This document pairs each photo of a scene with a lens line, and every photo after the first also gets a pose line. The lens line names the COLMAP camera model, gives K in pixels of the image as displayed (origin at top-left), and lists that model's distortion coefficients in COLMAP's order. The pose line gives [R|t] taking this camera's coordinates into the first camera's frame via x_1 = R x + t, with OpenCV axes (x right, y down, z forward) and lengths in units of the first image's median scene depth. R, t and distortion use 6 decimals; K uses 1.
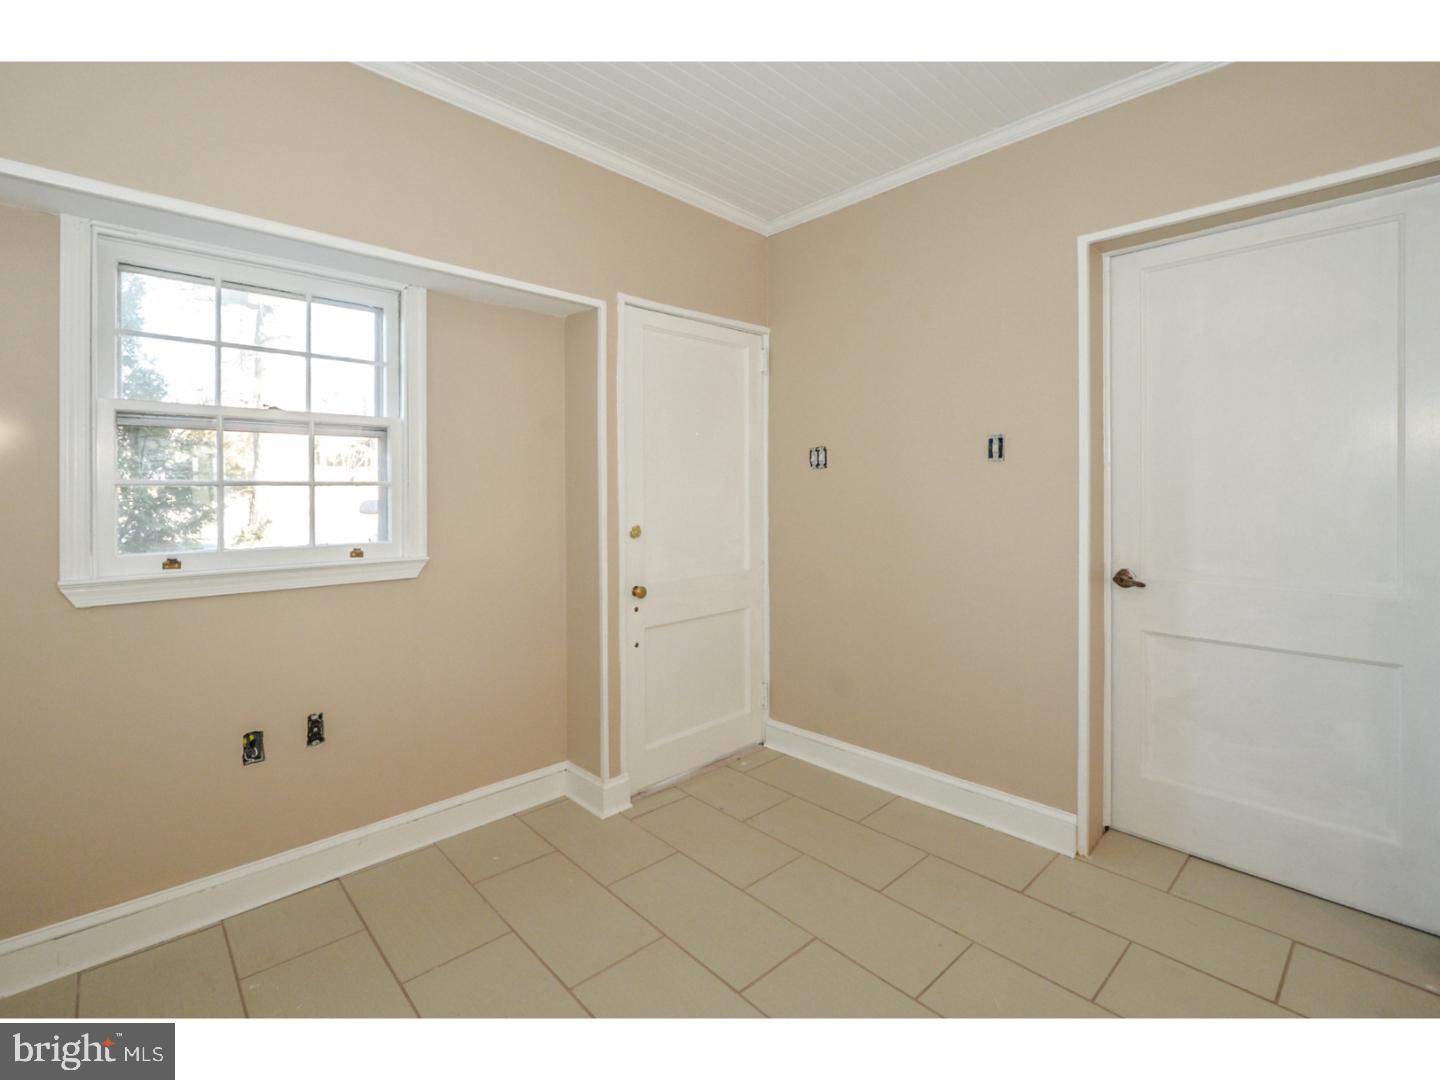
lens RADIAL K [[654.6, 0, 687.3], [0, 654.6, 504.2], [0, 0, 1]] dist [-0.000012, -0.002490]
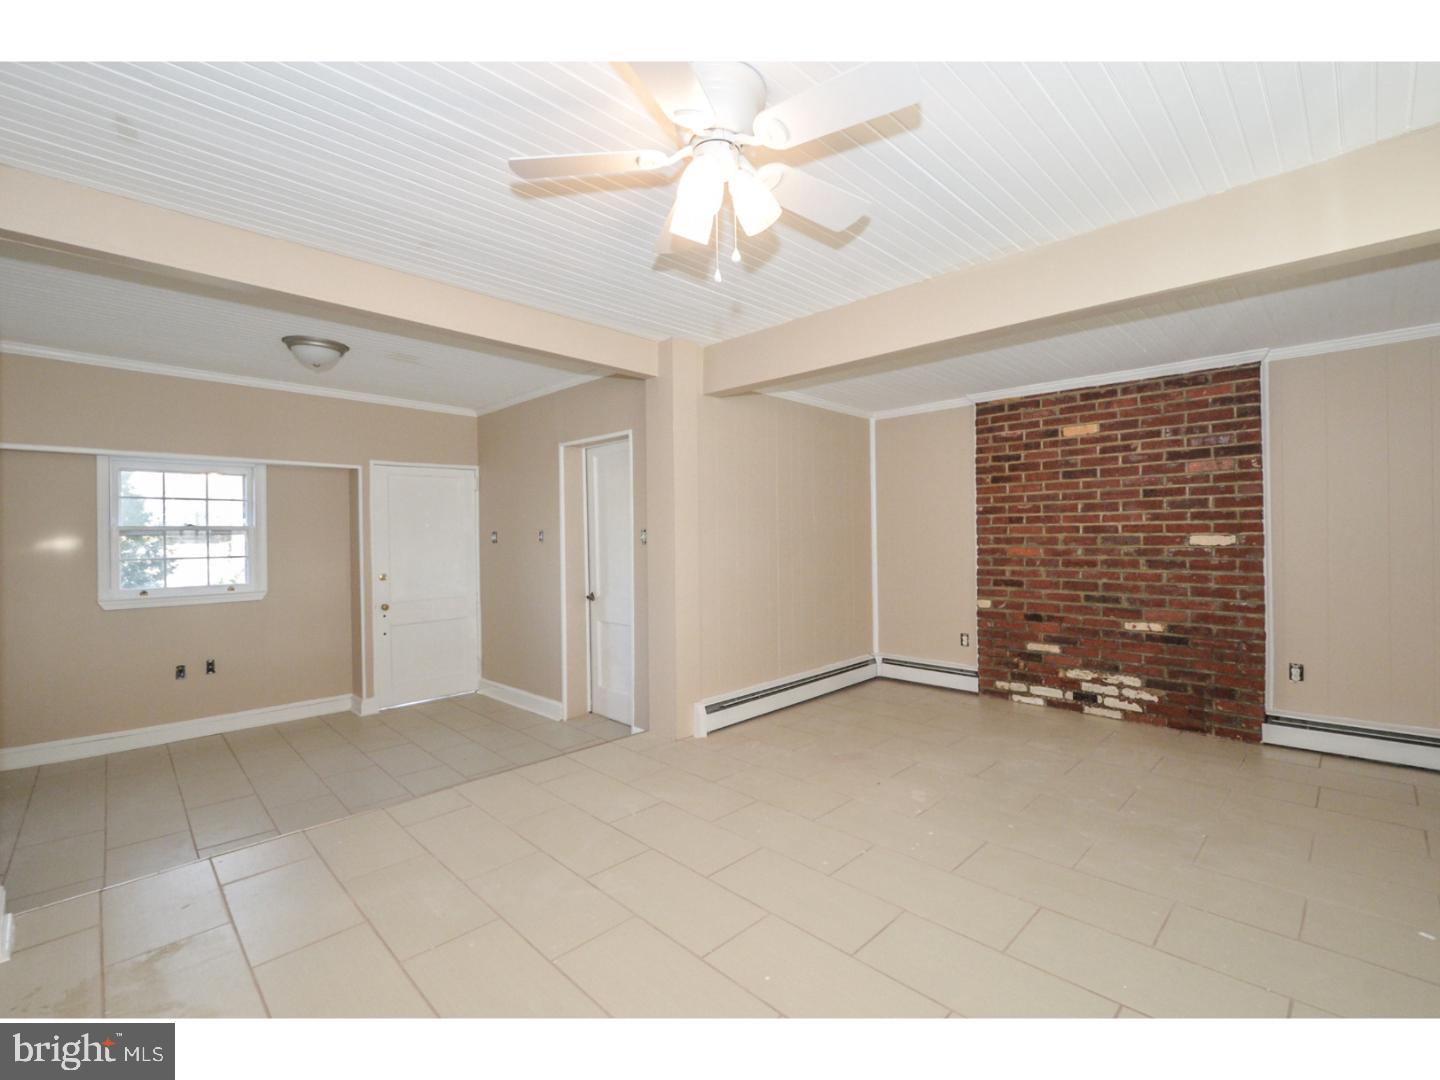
lens RADIAL K [[654.6, 0, 722.2], [0, 654.6, 535.1], [0, 0, 1]] dist [-0.000012, -0.002490]
pose [[0.999986, -0.005270, 0.000982, 1.100220], [0.005274, 0.999974, -0.004925, -0.082099], [-0.000956, 0.004930, 0.999987, -1.157448]]
